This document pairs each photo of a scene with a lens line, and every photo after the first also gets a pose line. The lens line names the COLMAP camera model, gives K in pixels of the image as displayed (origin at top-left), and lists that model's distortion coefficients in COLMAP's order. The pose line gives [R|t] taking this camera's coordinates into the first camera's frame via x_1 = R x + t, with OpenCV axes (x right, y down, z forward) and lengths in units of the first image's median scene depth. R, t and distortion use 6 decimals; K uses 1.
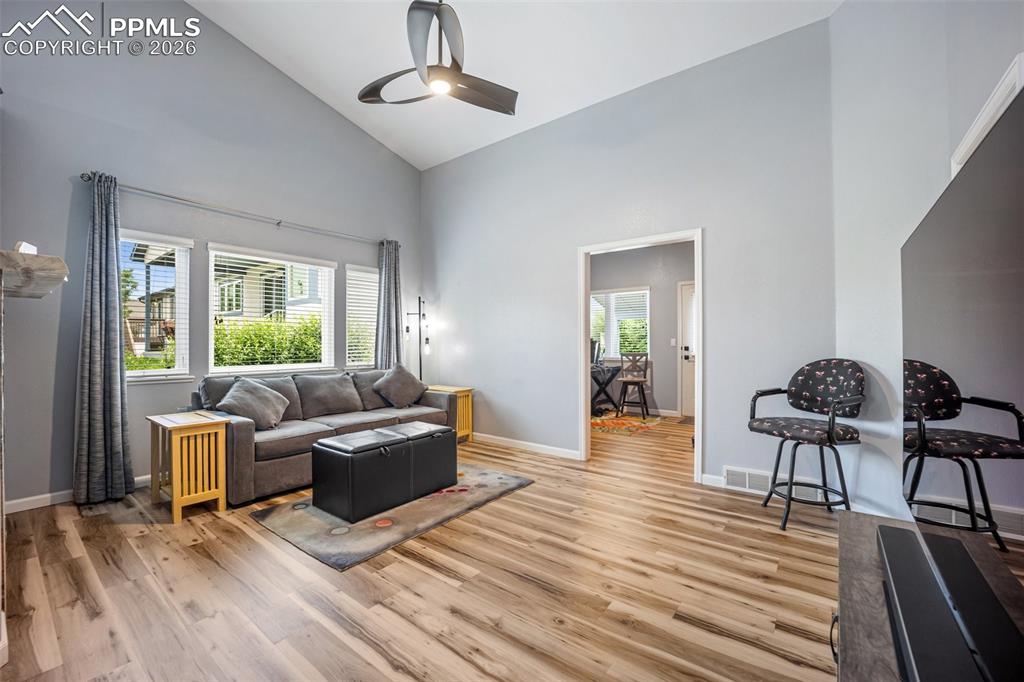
lens RADIAL K [[416.3, 0, 512.9], [0, 416.3, 345.0], [0, 0, 1]] dist [-0.016959, -0.000063]
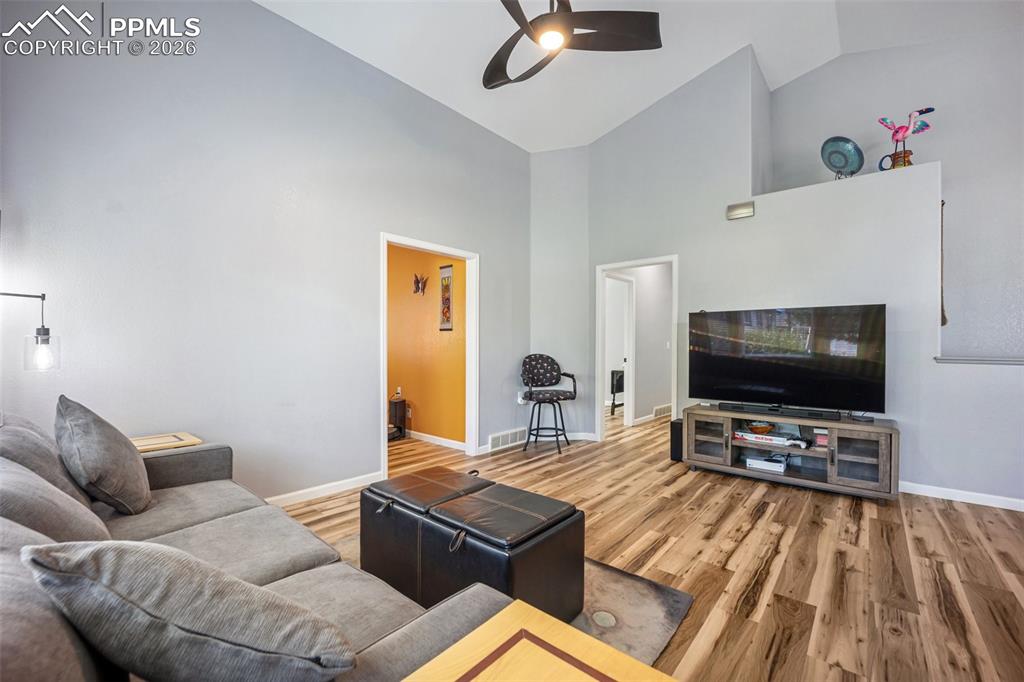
lens RADIAL K [[416.3, 0, 512.9], [0, 416.3, 345.0], [0, 0, 1]] dist [-0.016959, -0.000063]
pose [[0.057175, 0.003941, 0.998356, -1.123671], [-0.001536, 0.999991, -0.003860, 0.000805], [-0.998363, -0.001312, 0.057181, 1.127792]]
